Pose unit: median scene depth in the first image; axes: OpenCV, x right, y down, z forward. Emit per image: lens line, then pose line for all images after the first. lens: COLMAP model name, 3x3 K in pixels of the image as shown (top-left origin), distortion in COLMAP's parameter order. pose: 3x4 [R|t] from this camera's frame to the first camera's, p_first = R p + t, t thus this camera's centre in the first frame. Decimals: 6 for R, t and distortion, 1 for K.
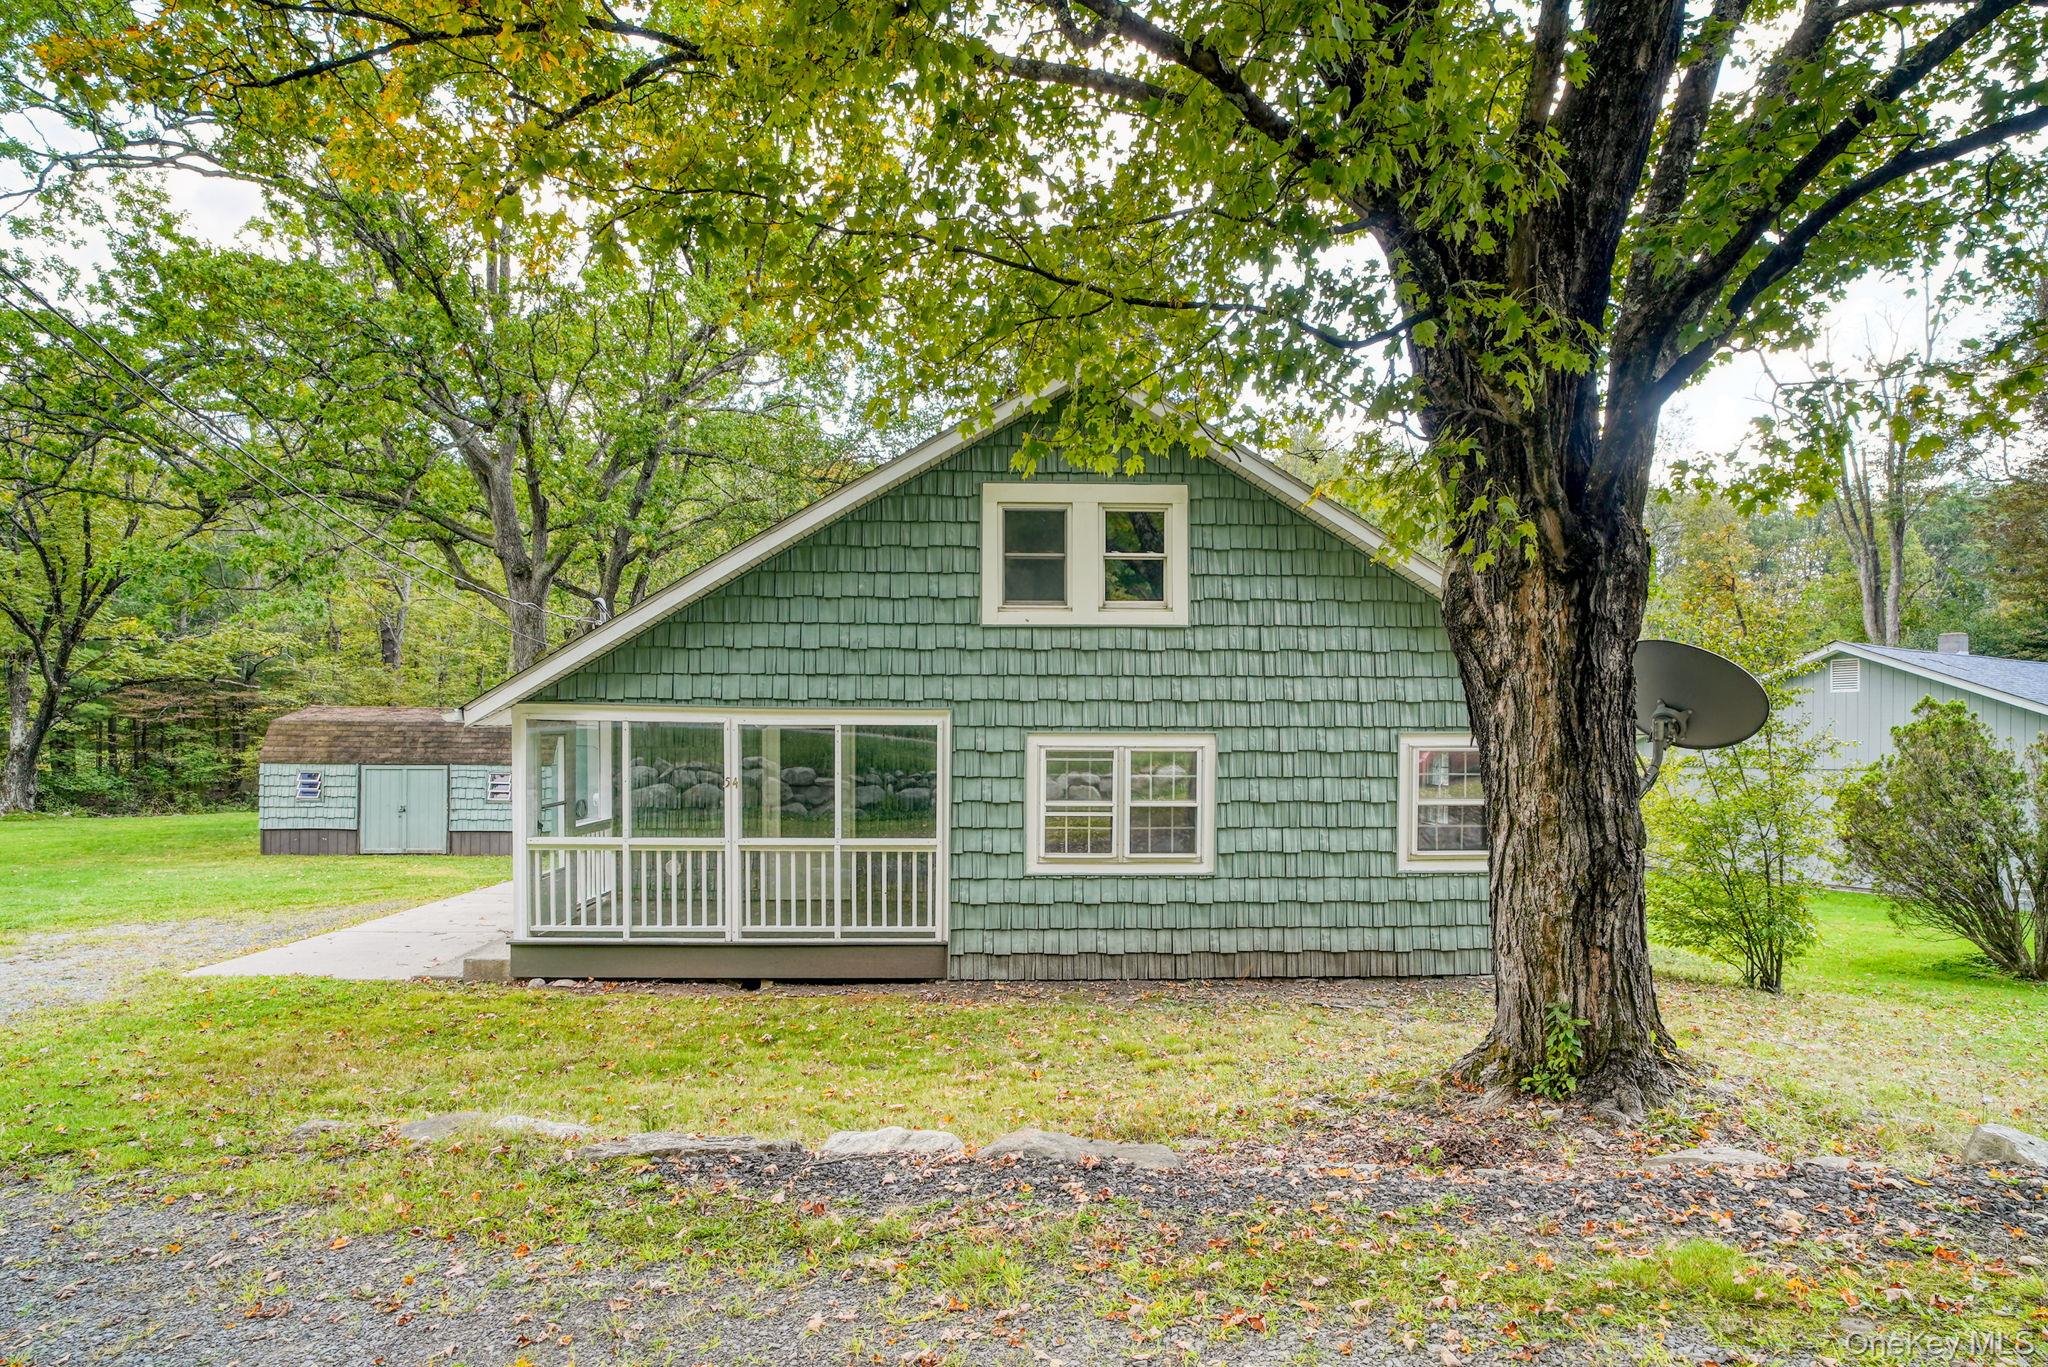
lens RADIAL K [[1084.7, 0, 934.1], [0, 1084.7, 753.1], [0, 0, 1]] dist [-0.033889, 0.005895]
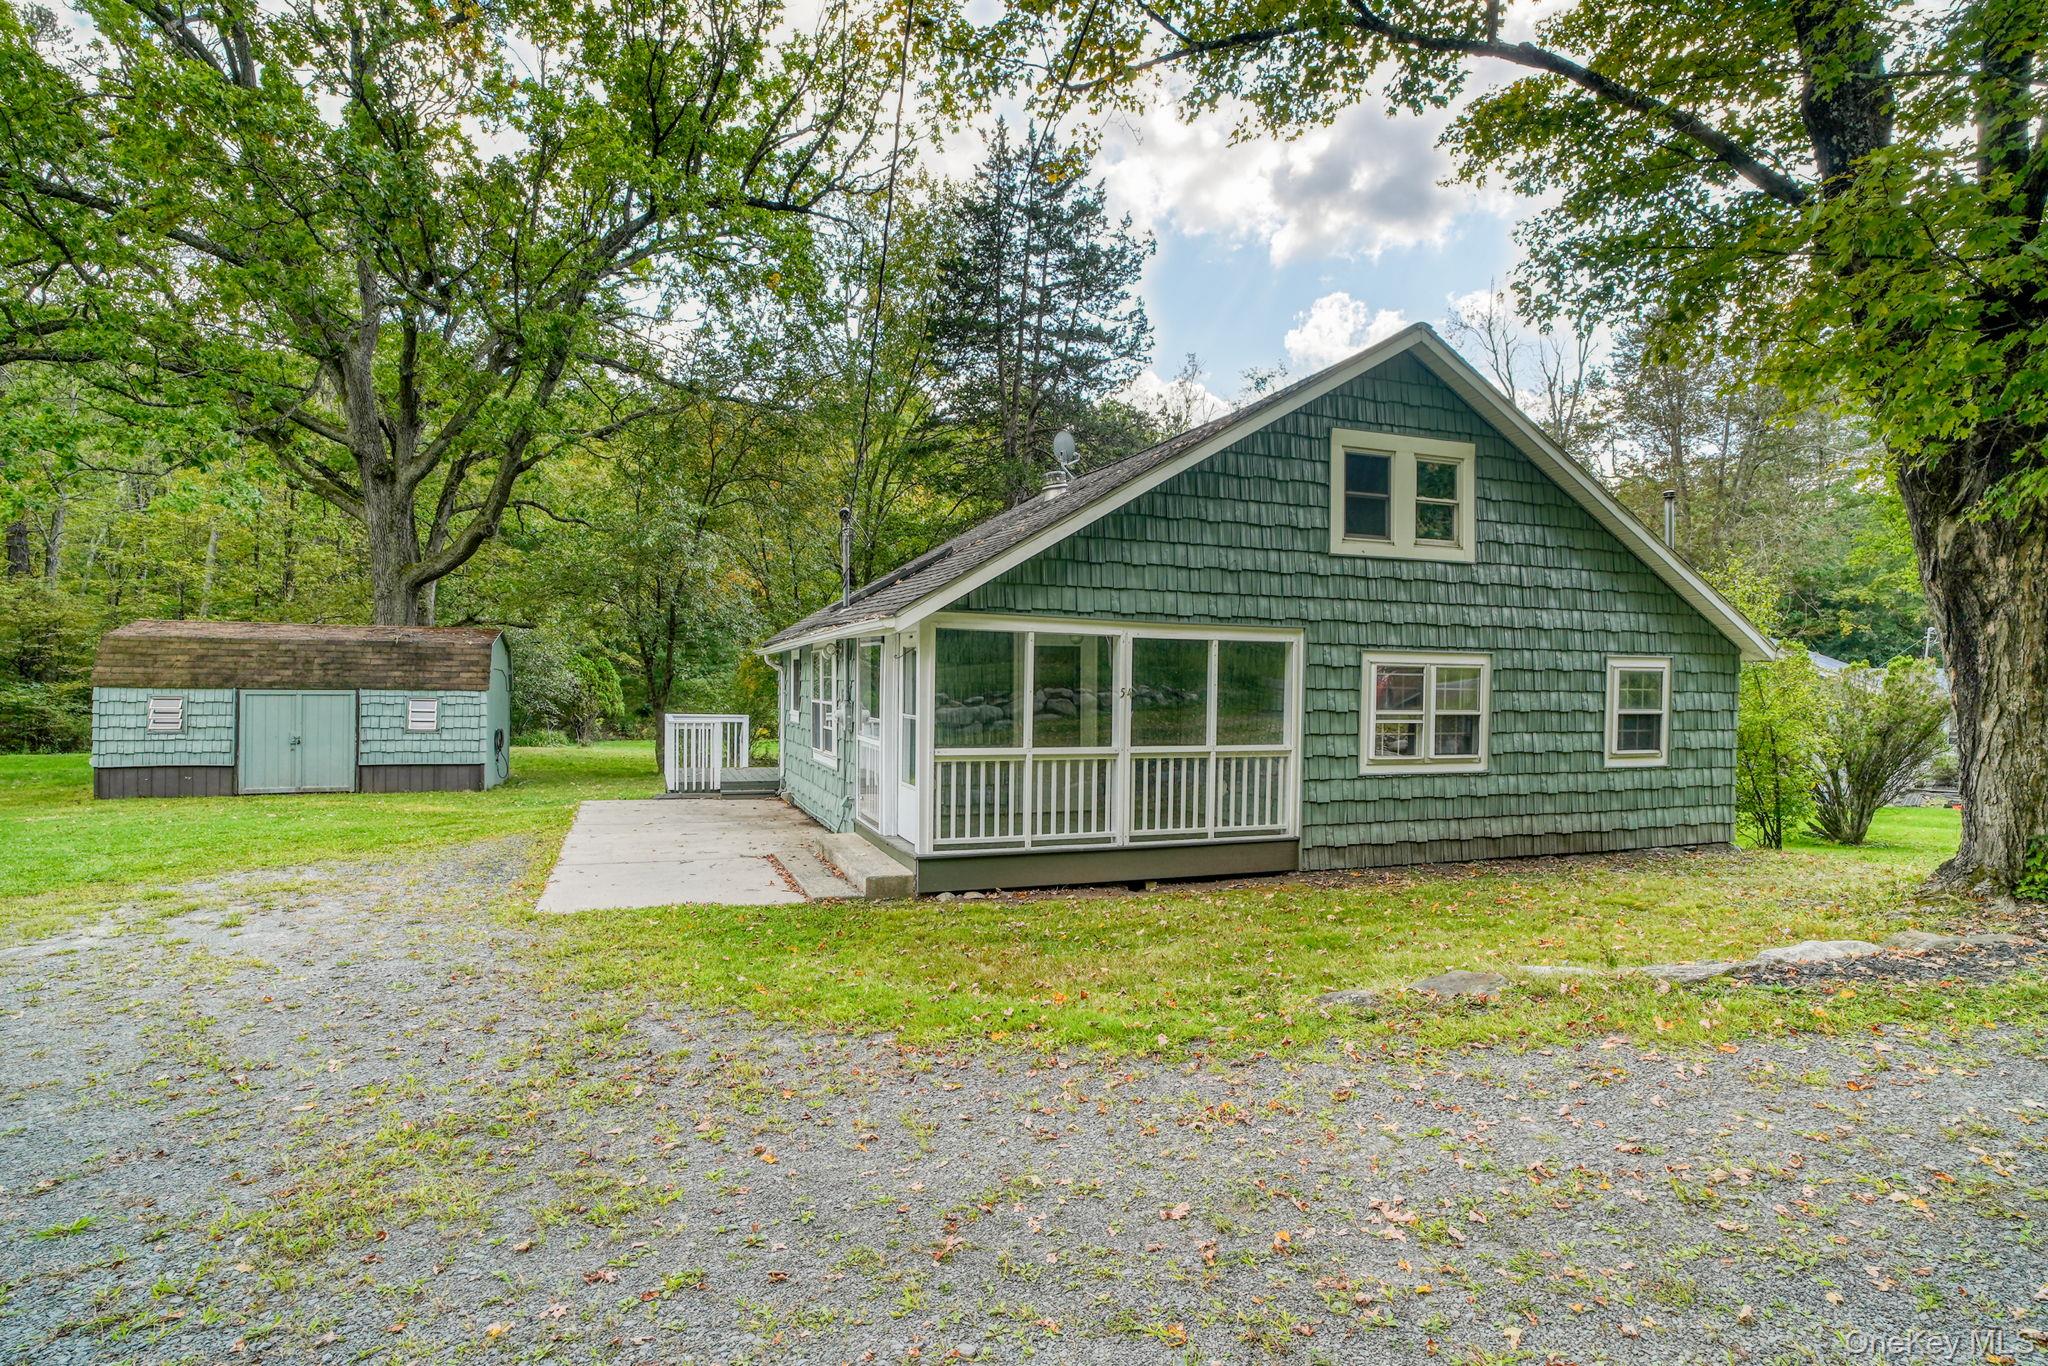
lens RADIAL K [[1084.7, 0, 972.0], [0, 1084.7, 699.0], [0, 0, 1]] dist [-0.033889, 0.005895]
pose [[0.950055, 0.000961, 0.312080, -0.654190], [-0.003979, 0.999951, 0.009033, 0.023277], [-0.312056, -0.009824, 0.950013, 0.051077]]
